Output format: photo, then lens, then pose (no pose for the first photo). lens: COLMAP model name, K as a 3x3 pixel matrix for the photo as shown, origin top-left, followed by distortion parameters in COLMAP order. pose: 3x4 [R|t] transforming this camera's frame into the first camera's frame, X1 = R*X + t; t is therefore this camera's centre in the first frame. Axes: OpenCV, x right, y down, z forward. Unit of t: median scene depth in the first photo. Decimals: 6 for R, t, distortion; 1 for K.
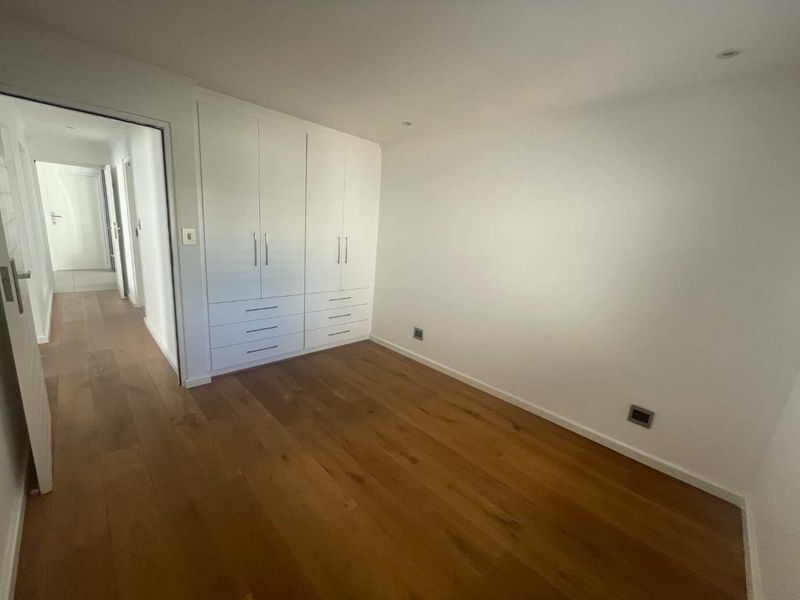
lens RADIAL K [[325.8, 0, 400.3], [0, 325.8, 300.4], [0, 0, 1]] dist [-0.000205, -0.000069]
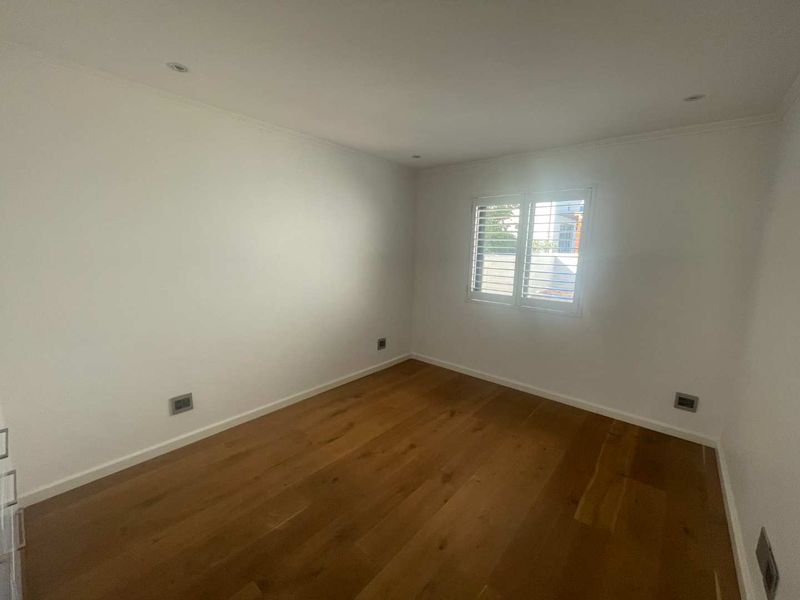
lens RADIAL K [[325.8, 0, 400.7], [0, 325.8, 298.9], [0, 0, 1]] dist [-0.000205, -0.000069]
pose [[-0.080207, -0.225961, 0.970829, -0.813967], [0.194866, 0.951619, 0.237589, -0.236111], [-0.977545, 0.208238, -0.032294, 0.842978]]
